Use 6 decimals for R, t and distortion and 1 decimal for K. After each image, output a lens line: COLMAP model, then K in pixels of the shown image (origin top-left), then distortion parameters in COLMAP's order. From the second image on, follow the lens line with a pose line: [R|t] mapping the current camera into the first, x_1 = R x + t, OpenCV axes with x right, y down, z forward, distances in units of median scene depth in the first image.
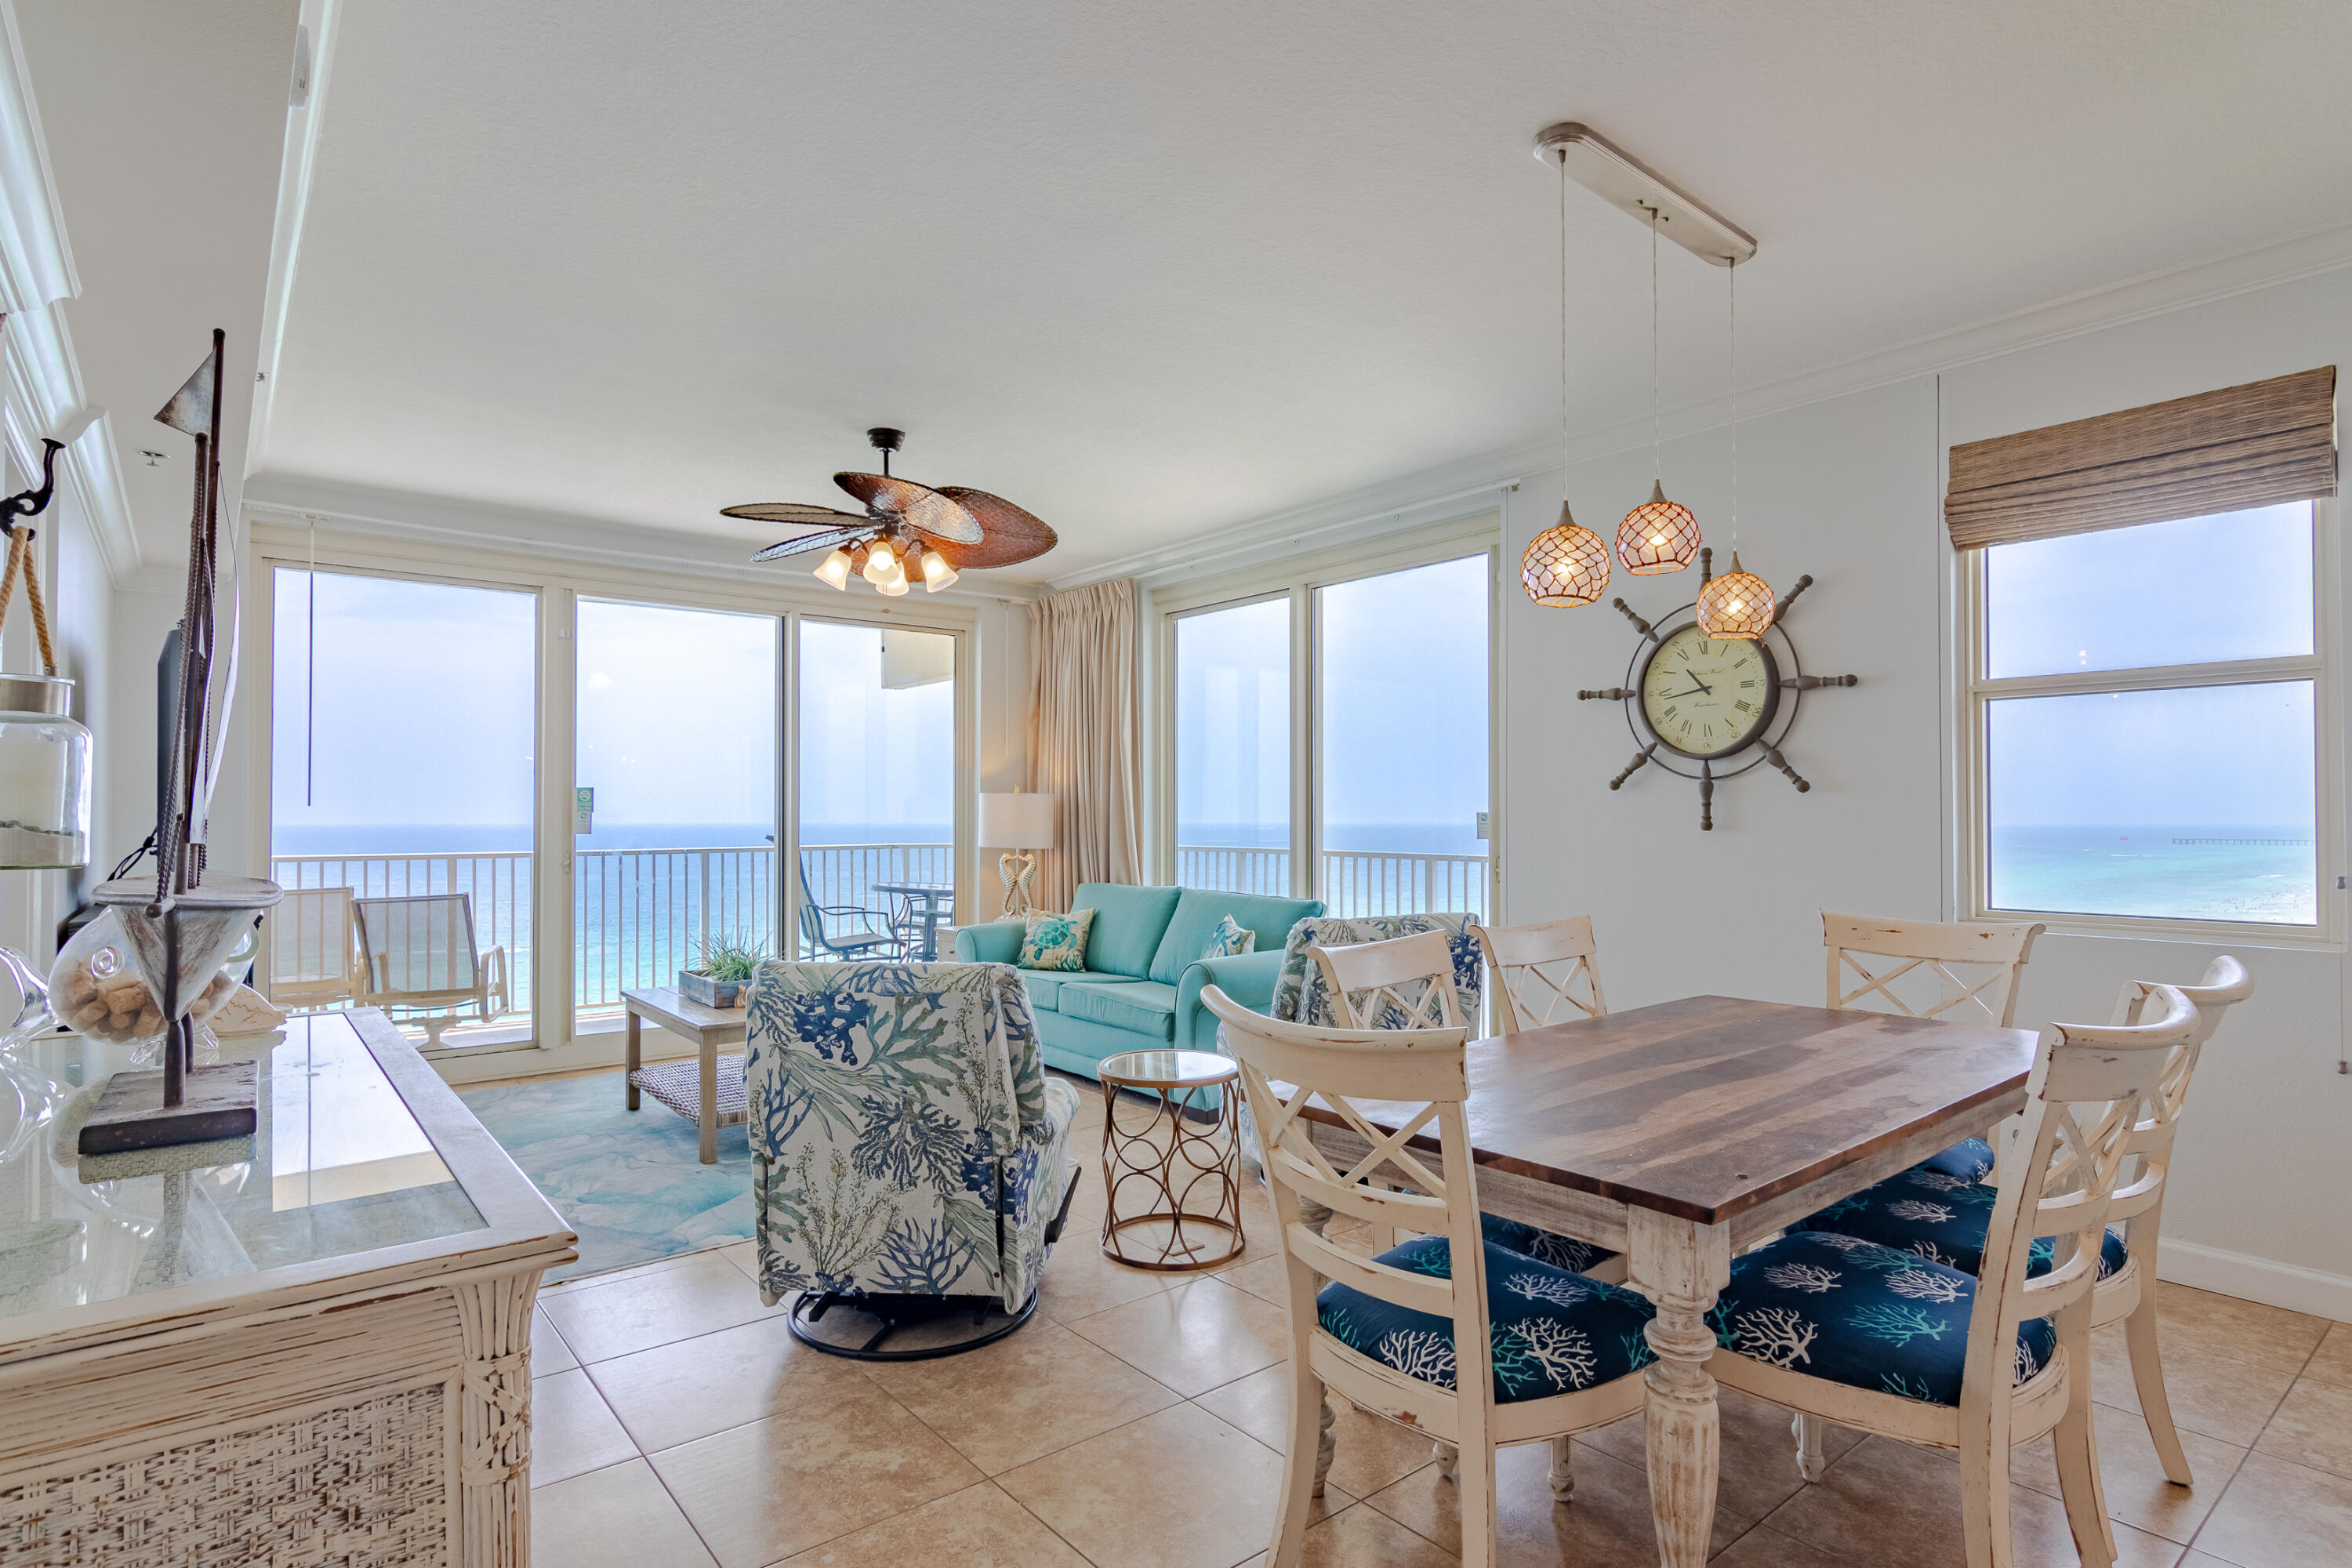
lens RADIAL K [[1191.8, 0, 1169.2], [0, 1191.8, 796.3], [0, 0, 1]] dist [-0.001911, 0.000319]
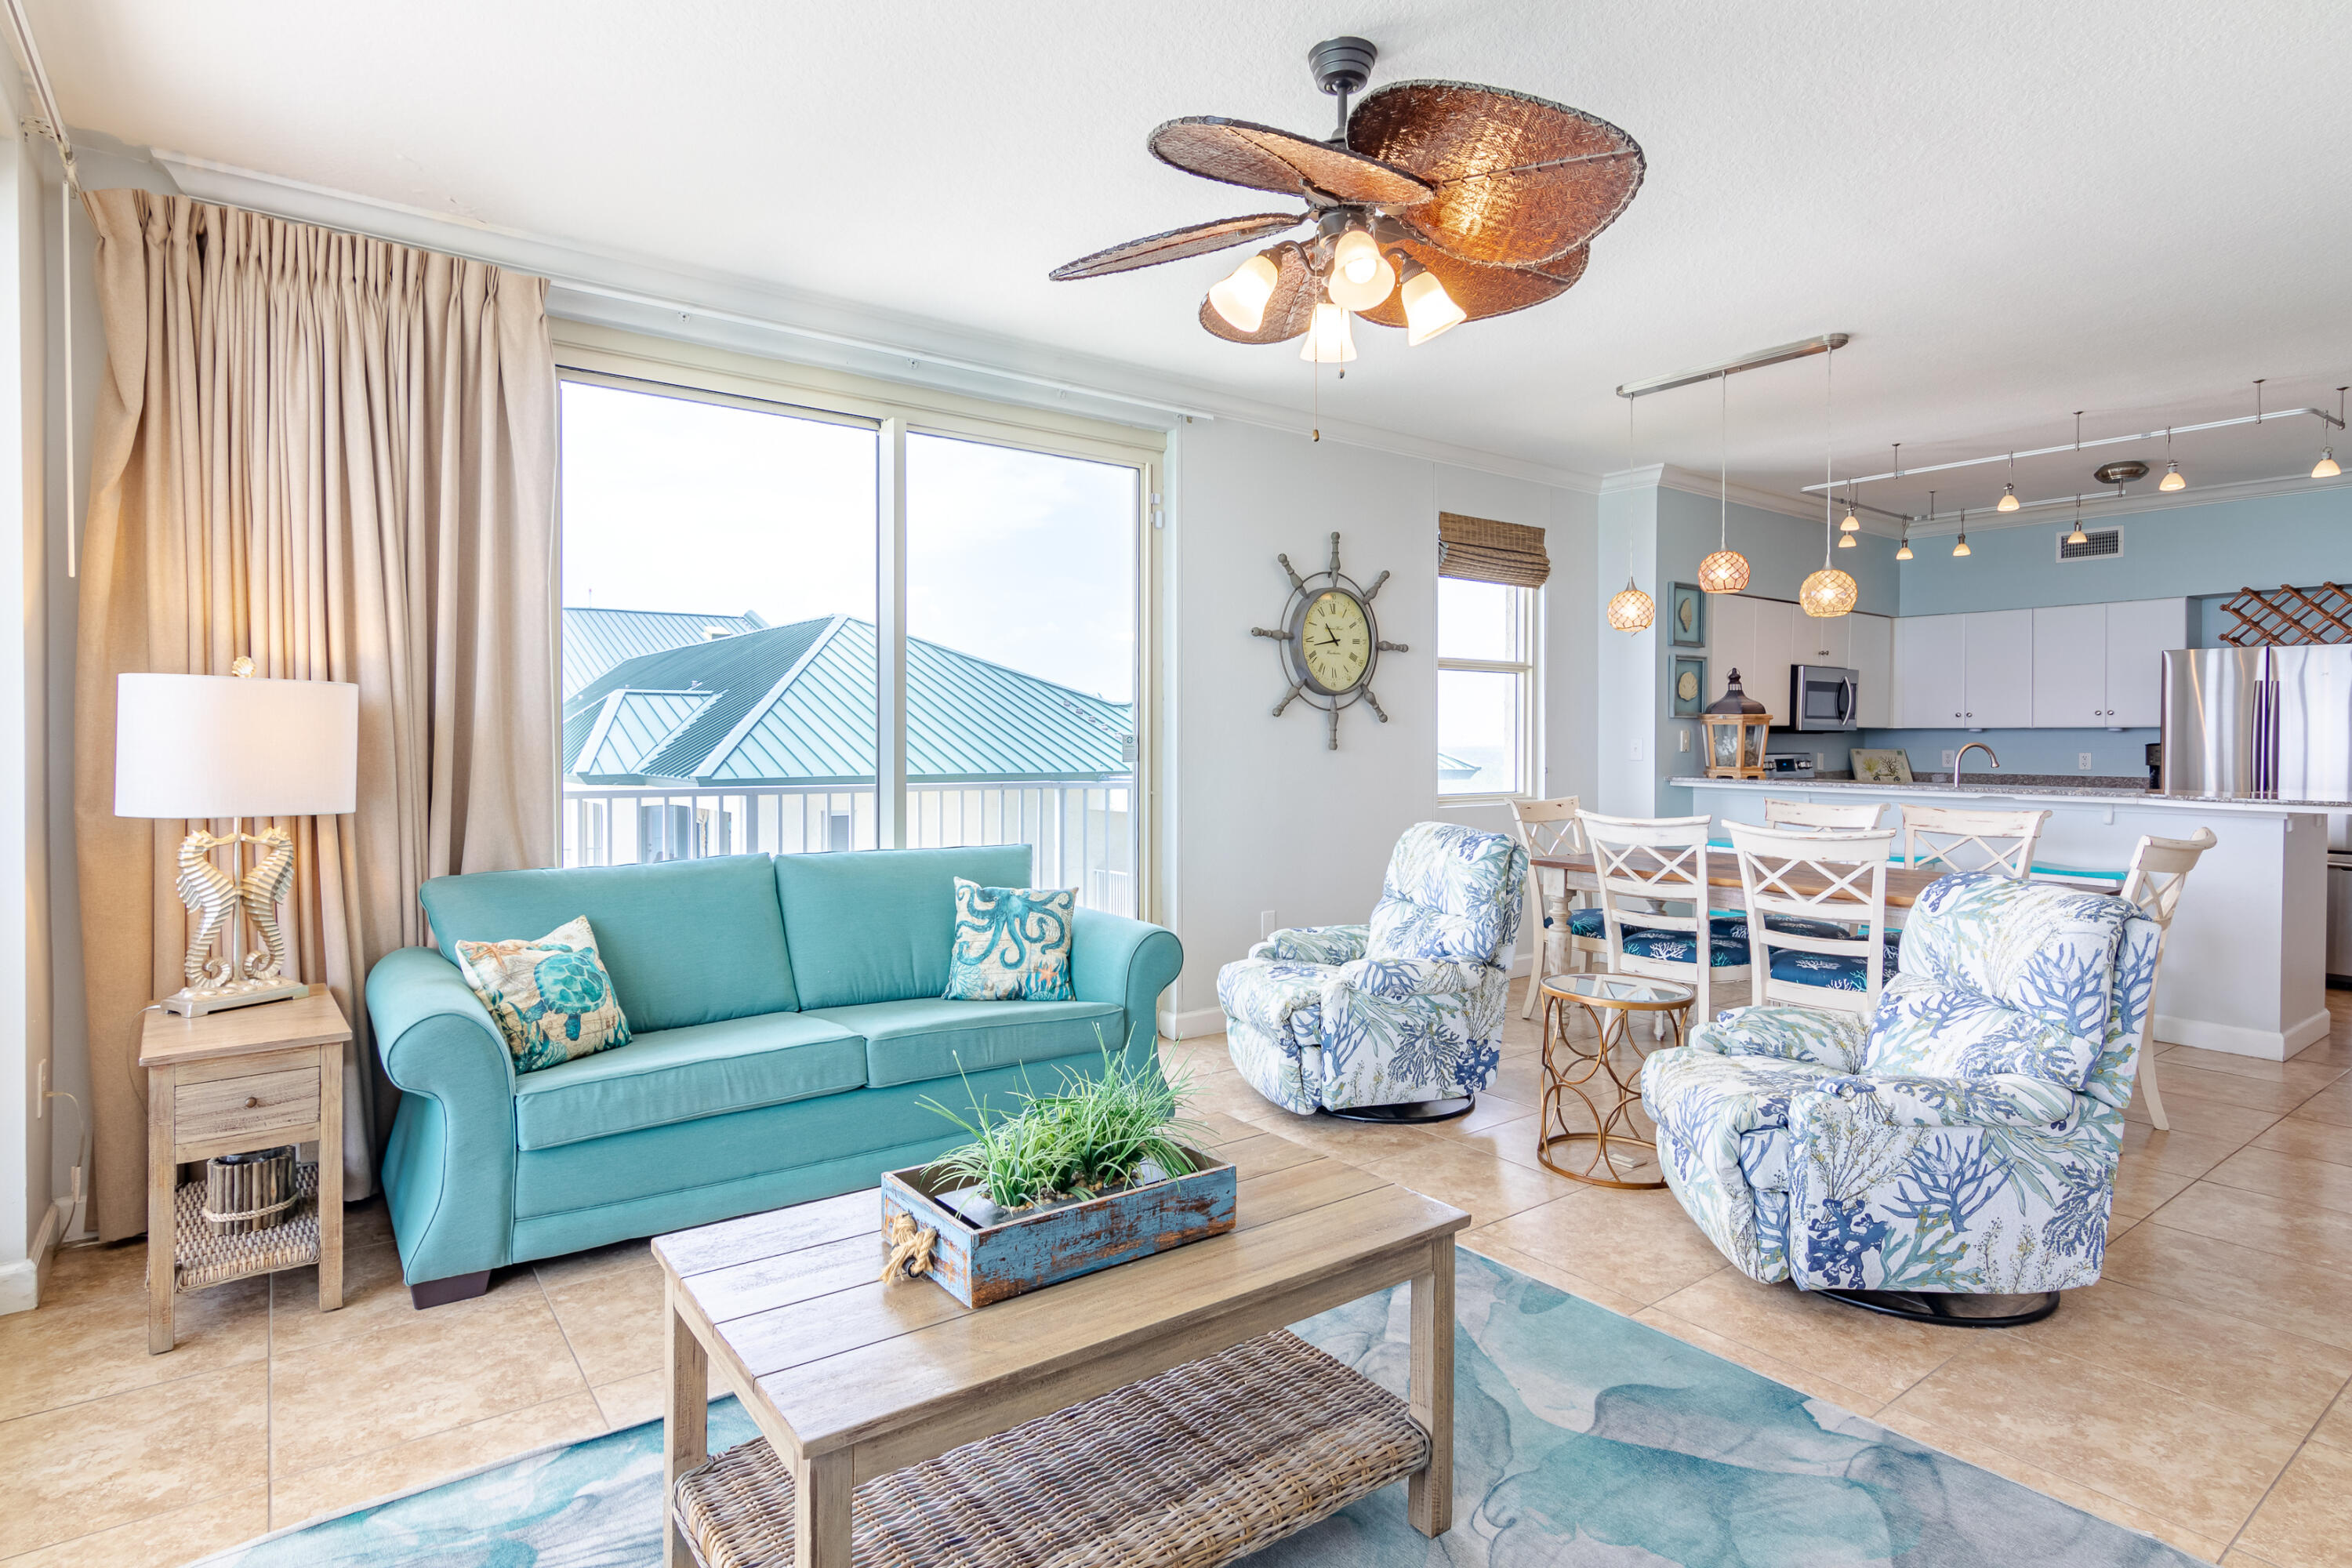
lens RADIAL K [[1194.4, 0, 1142.3], [0, 1194.4, 749.2], [0, 0, 1]] dist [0.002974, 0.000036]
pose [[0.055570, -0.007504, 0.998427, -0.618226], [-0.017676, 0.999808, 0.008498, 0.014826], [-0.998298, -0.018121, 0.055427, 0.811495]]
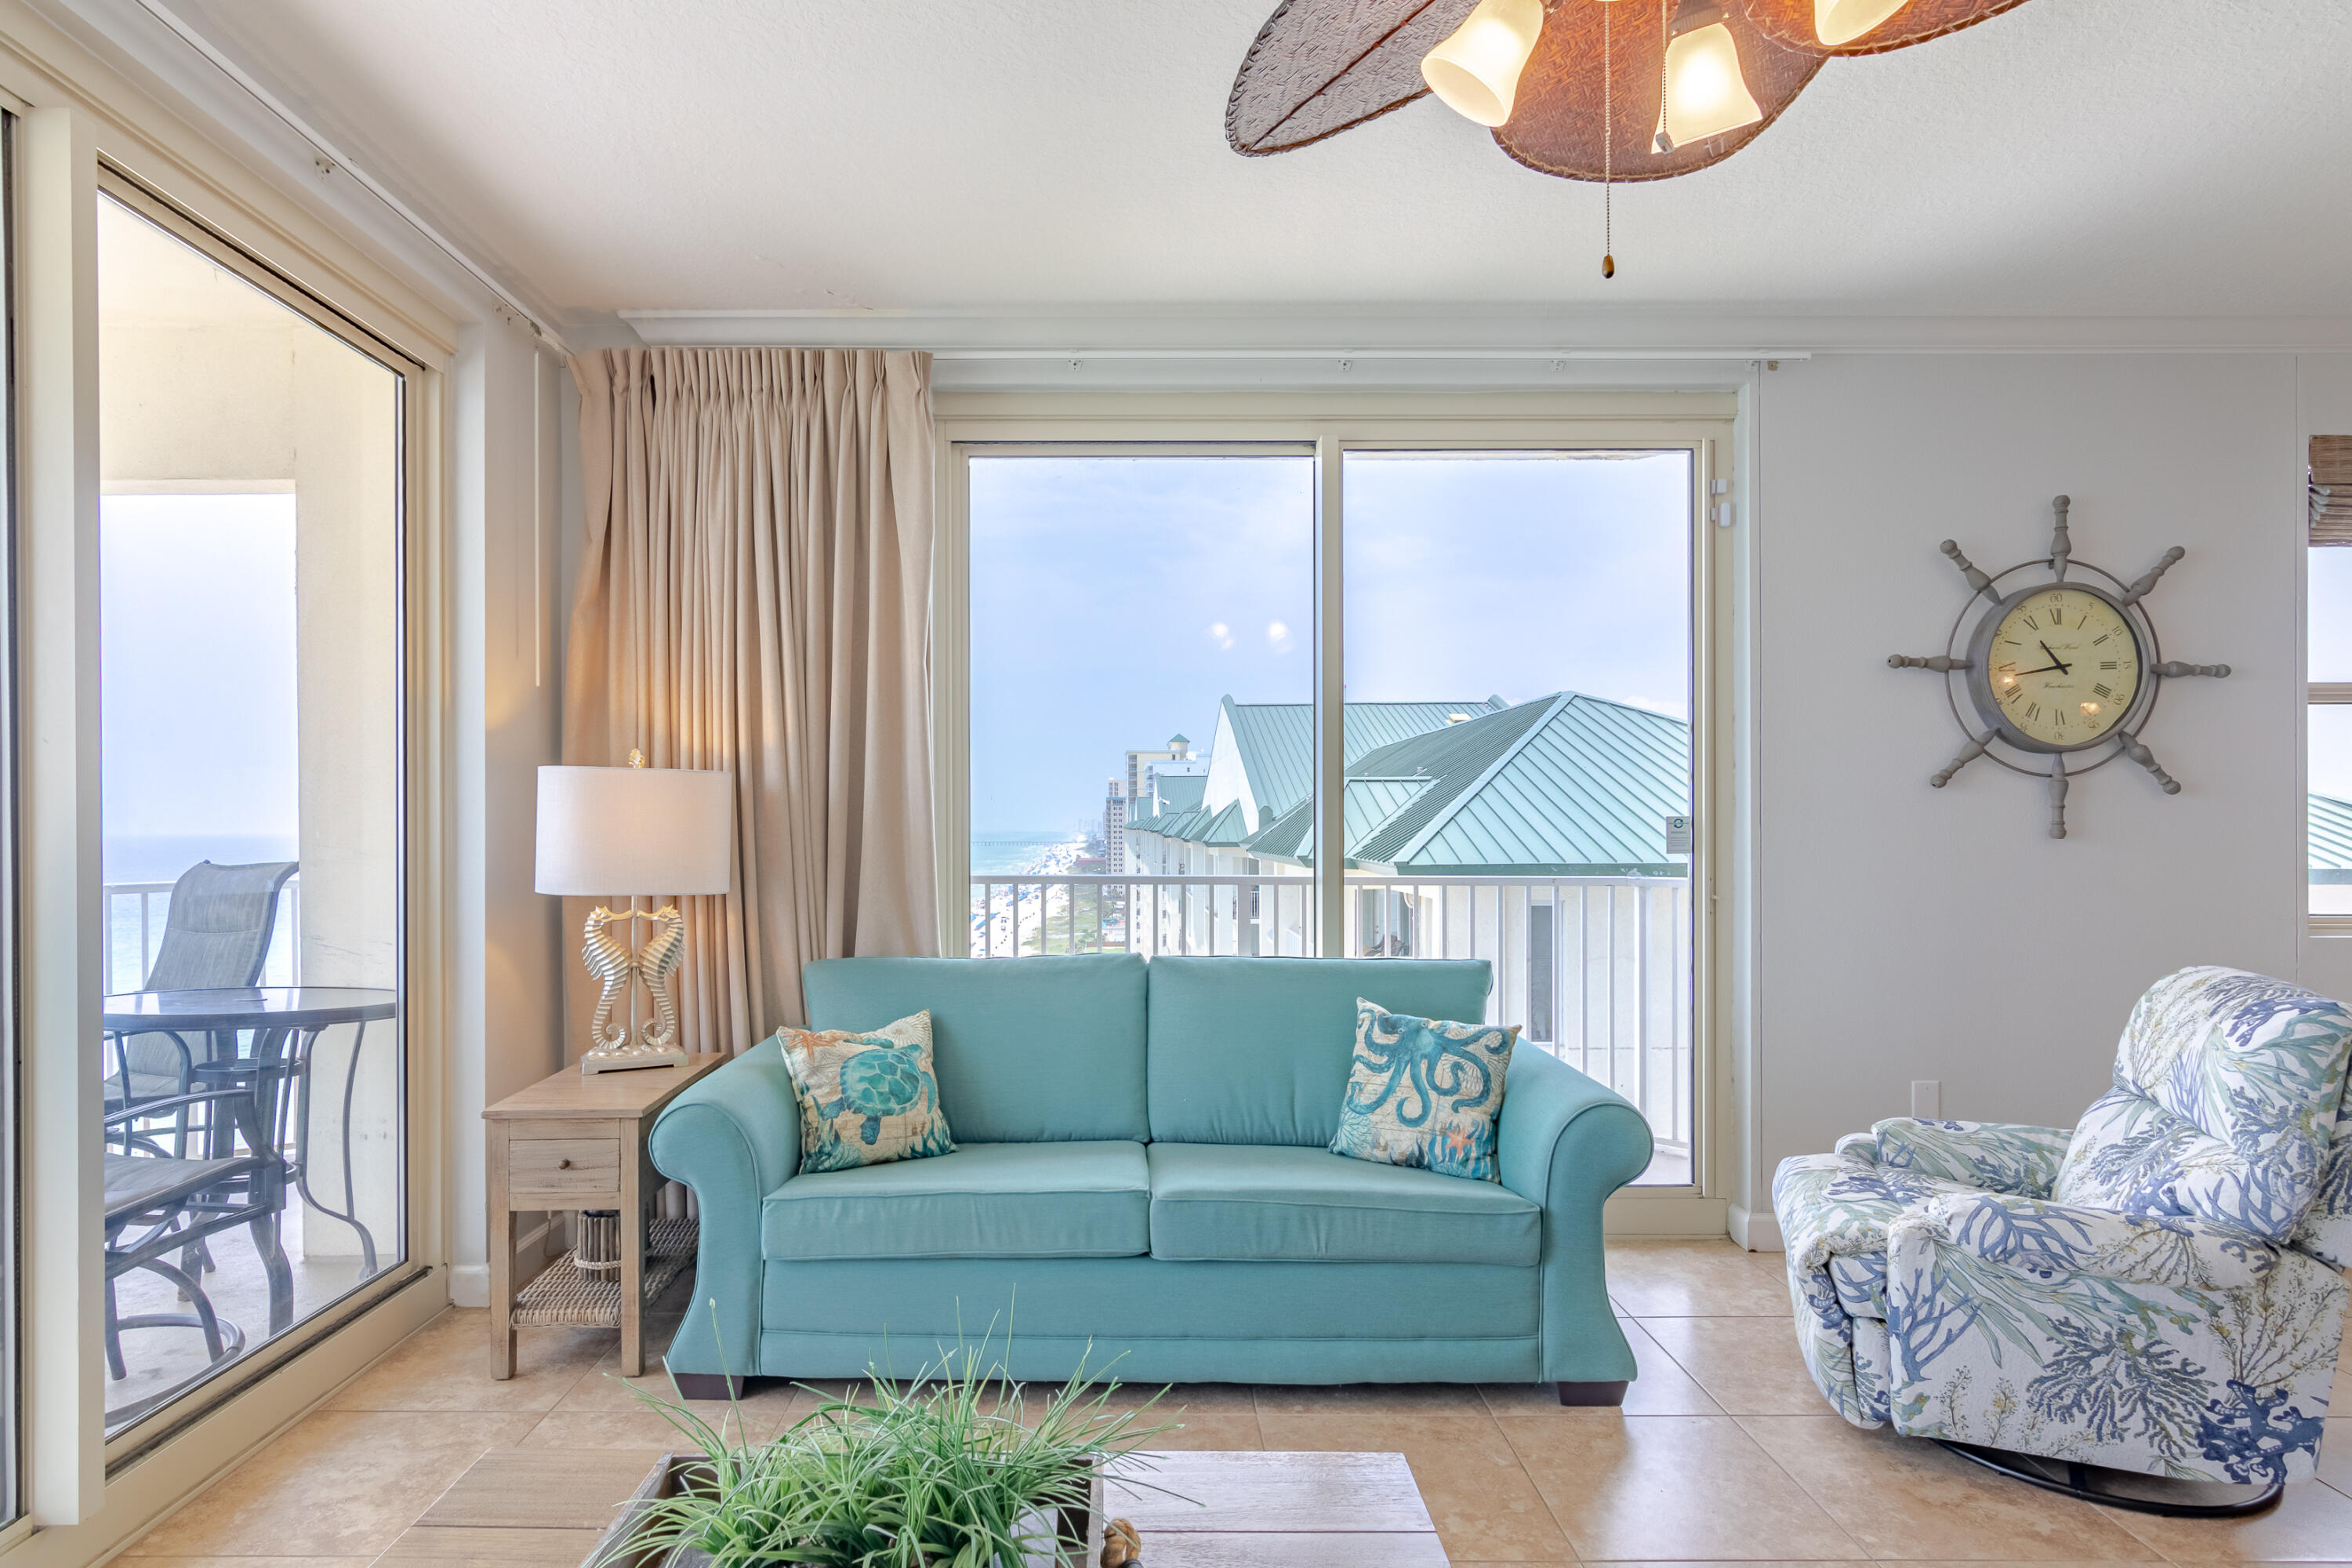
lens RADIAL K [[1208.4, 0, 1132.9], [0, 1208.4, 820.5], [0, 0, 1]] dist [0.002326, -0.000244]
pose [[0.628918, 0.001515, 0.777470, -0.432951], [-0.012386, 0.999891, 0.008071, 0.012555], [-0.777373, -0.014706, 0.628868, 0.693840]]
